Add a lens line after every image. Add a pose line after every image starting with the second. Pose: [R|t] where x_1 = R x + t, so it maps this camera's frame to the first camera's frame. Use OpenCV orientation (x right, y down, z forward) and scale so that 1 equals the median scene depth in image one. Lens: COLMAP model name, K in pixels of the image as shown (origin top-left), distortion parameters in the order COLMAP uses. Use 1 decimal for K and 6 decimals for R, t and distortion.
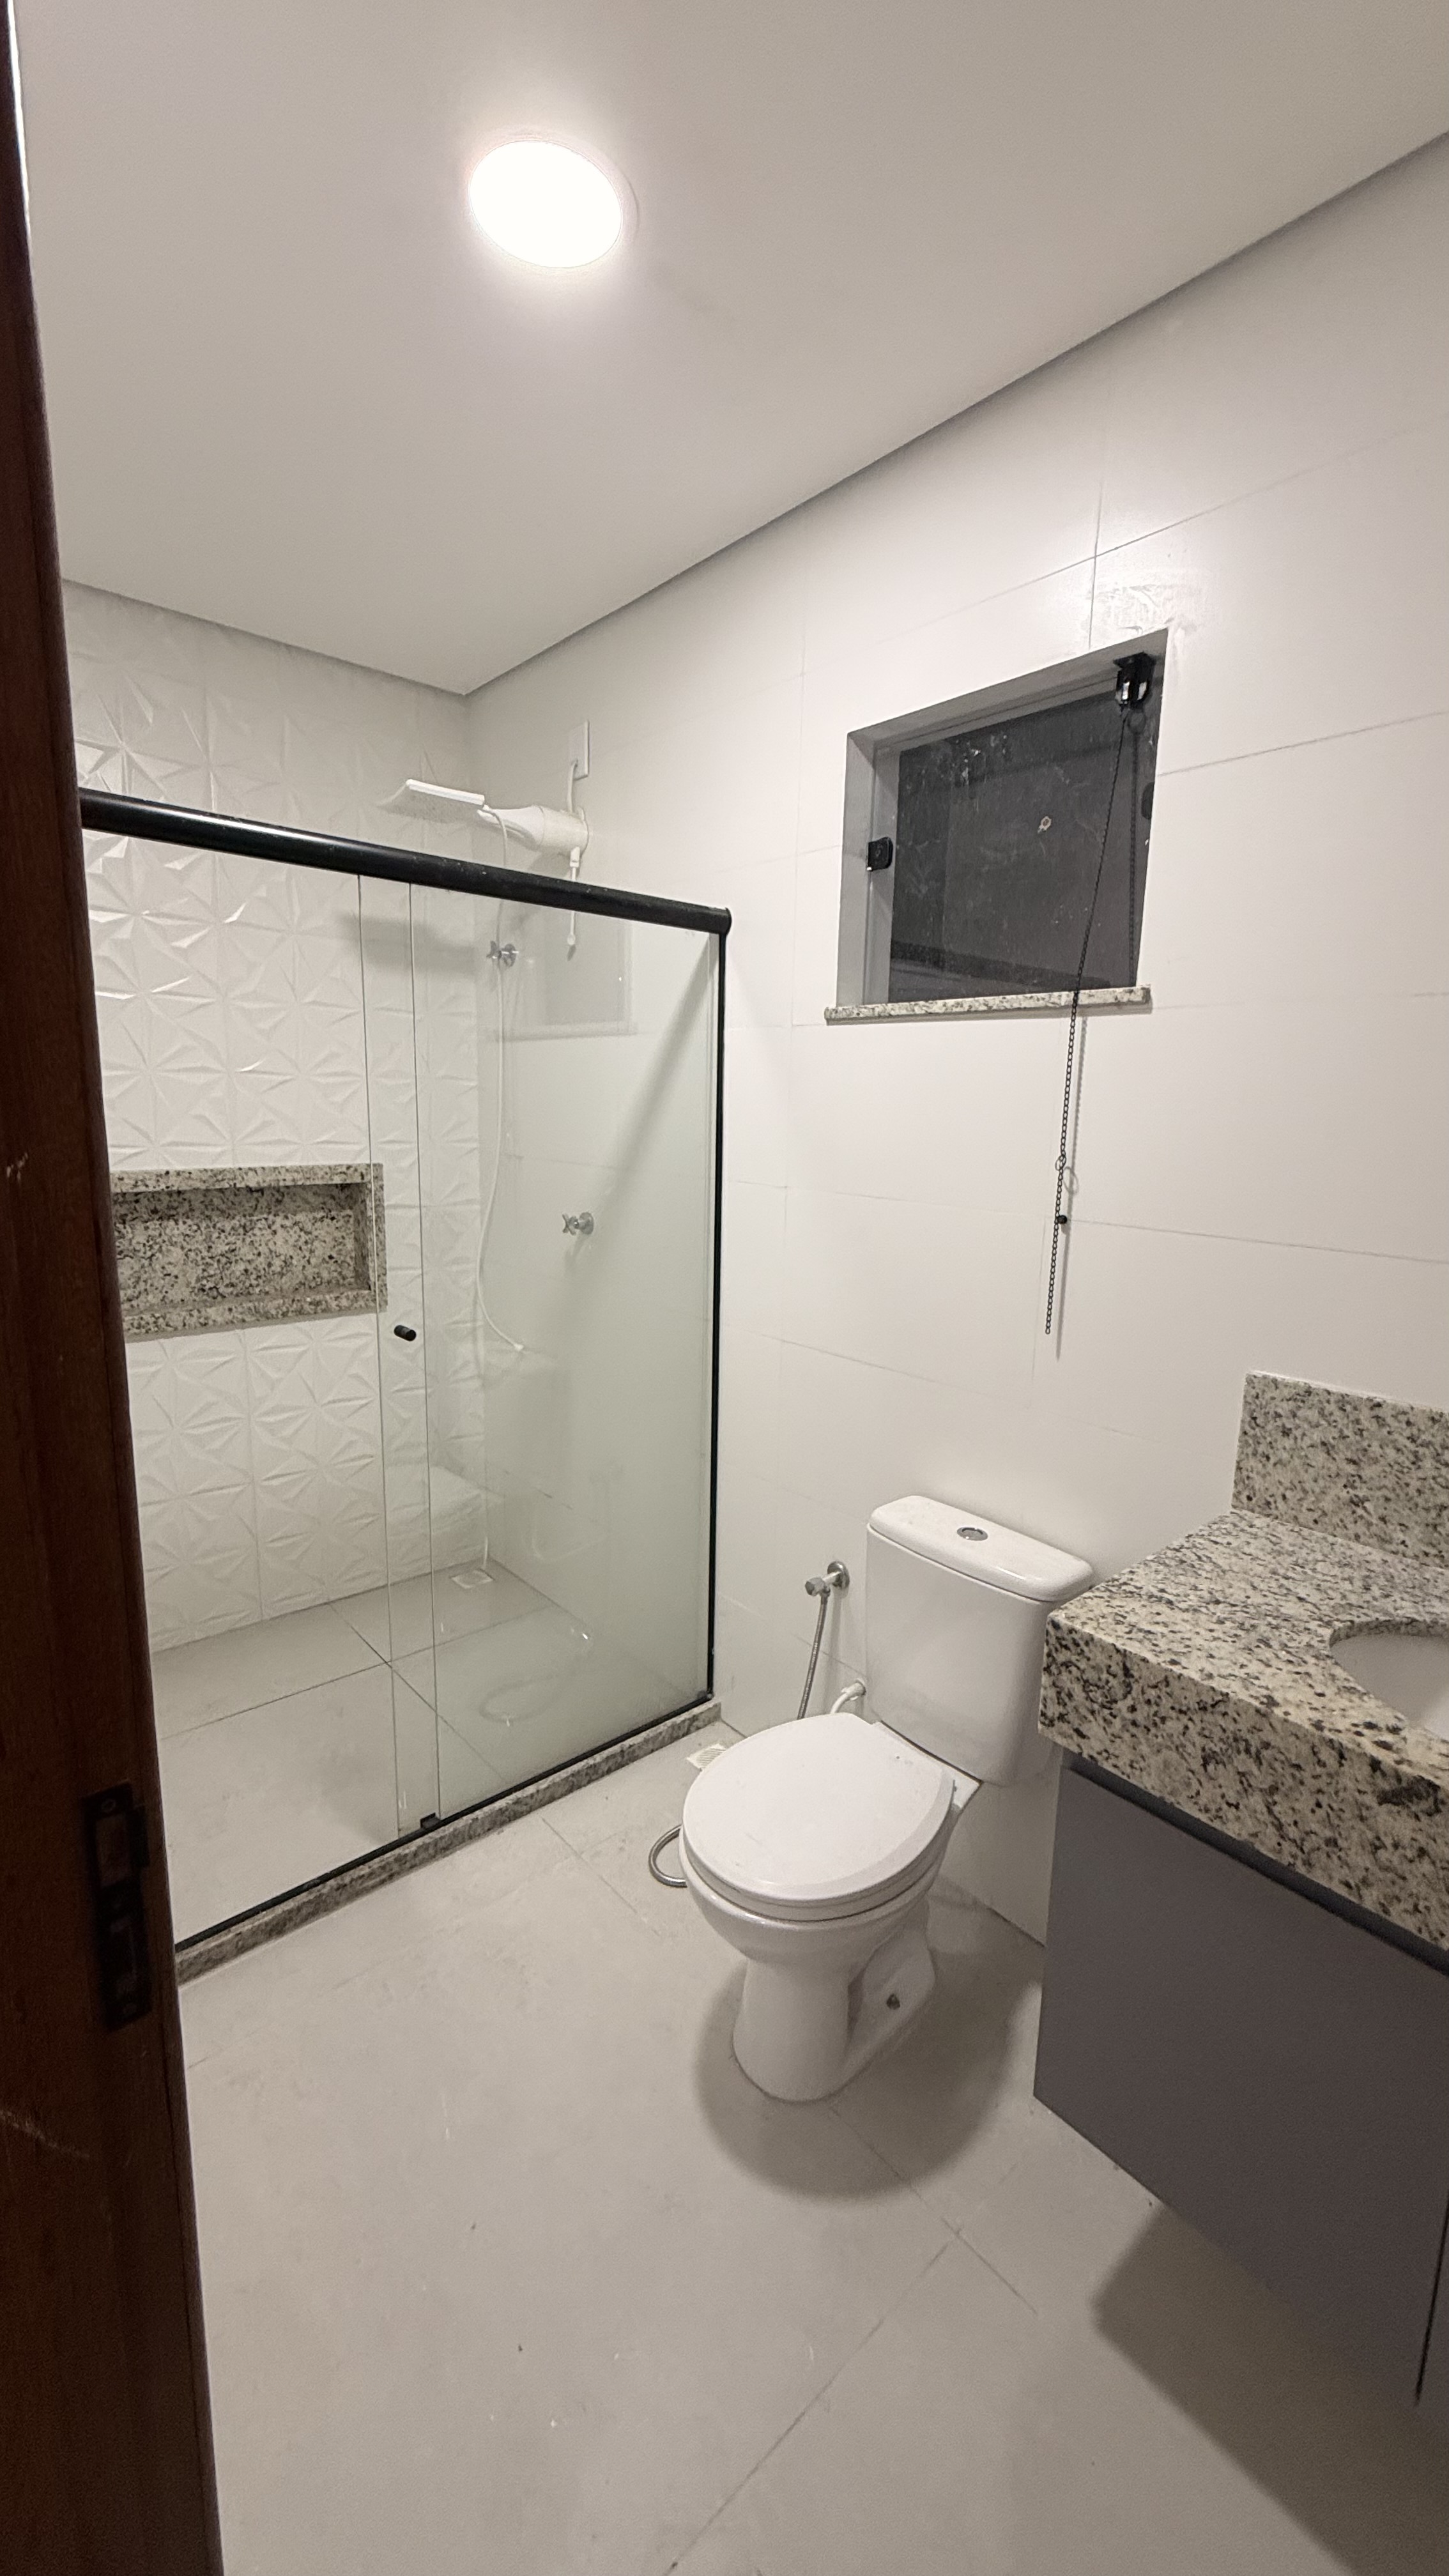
lens RADIAL K [[1040.7, 0, 738.4], [0, 1040.7, 1289.3], [0, 0, 1]] dist [-0.000077, -0.000098]
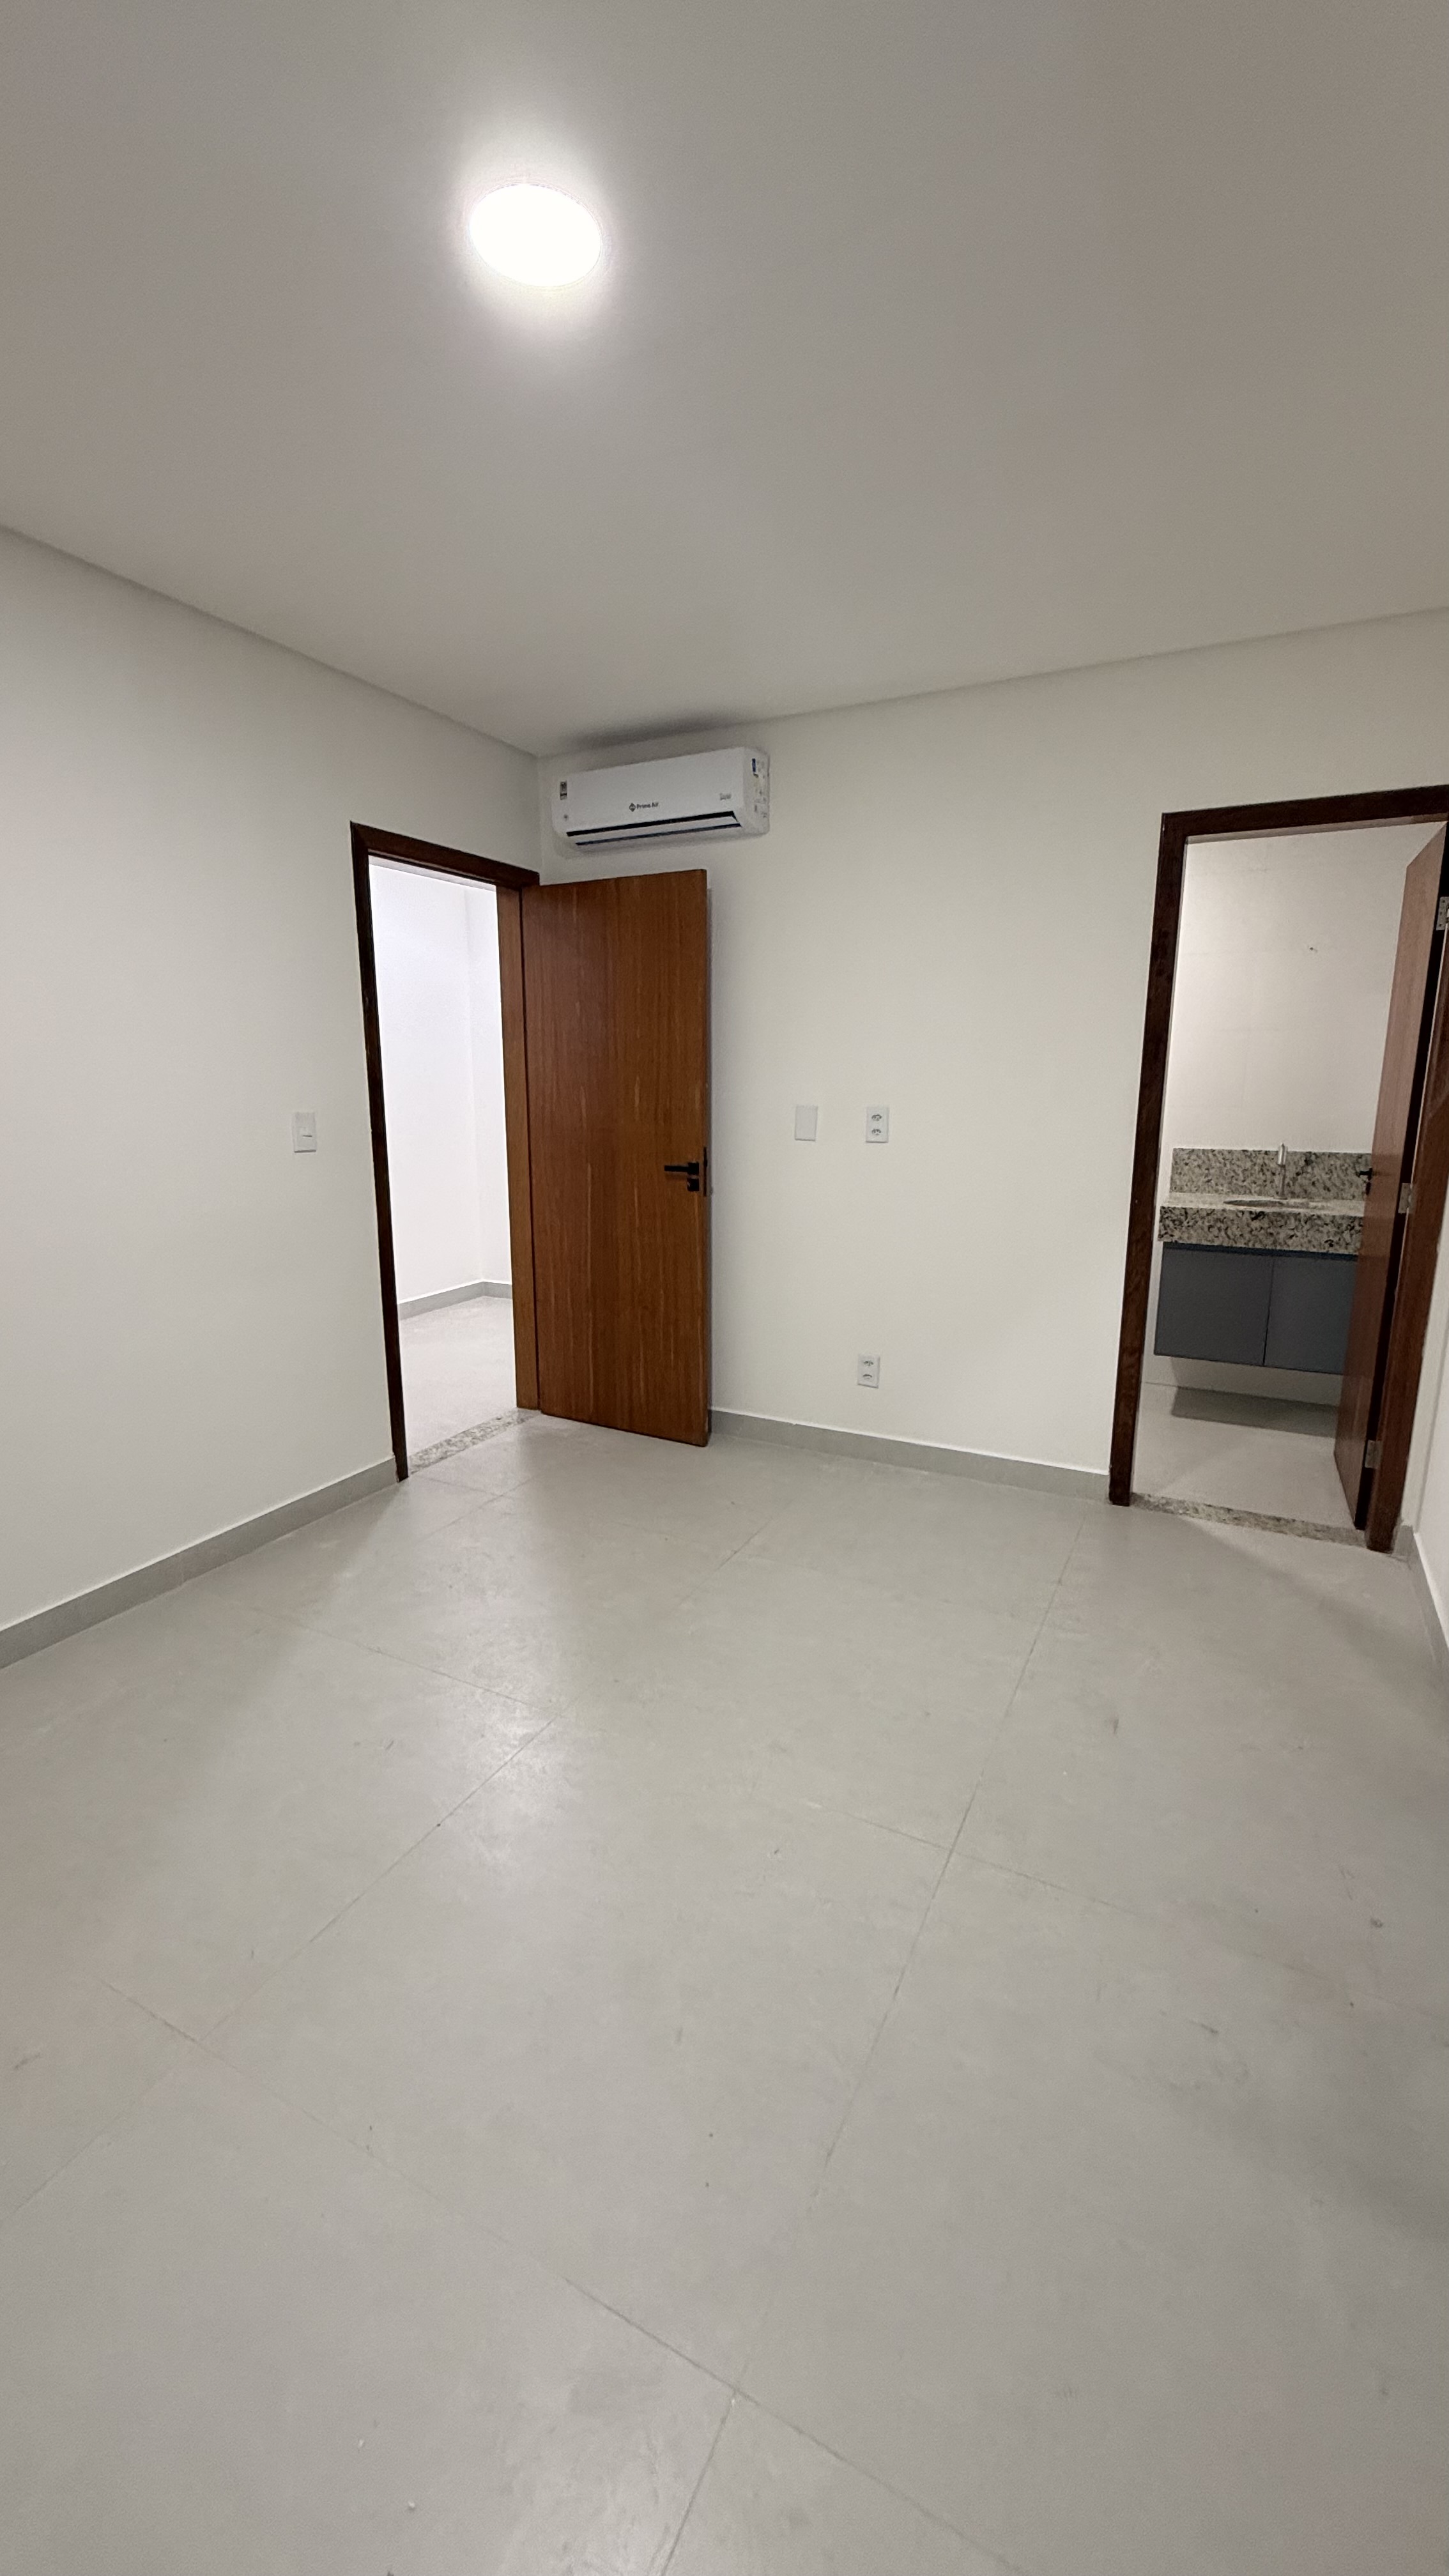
lens RADIAL K [[1040.7, 0, 738.4], [0, 1040.7, 1289.3], [0, 0, 1]] dist [-0.000077, -0.000098]
pose [[0.927076, -0.099923, 0.361311, -1.171964], [0.088805, 0.994926, 0.047292, 0.146109], [-0.364203, -0.011757, 0.931245, -0.899547]]
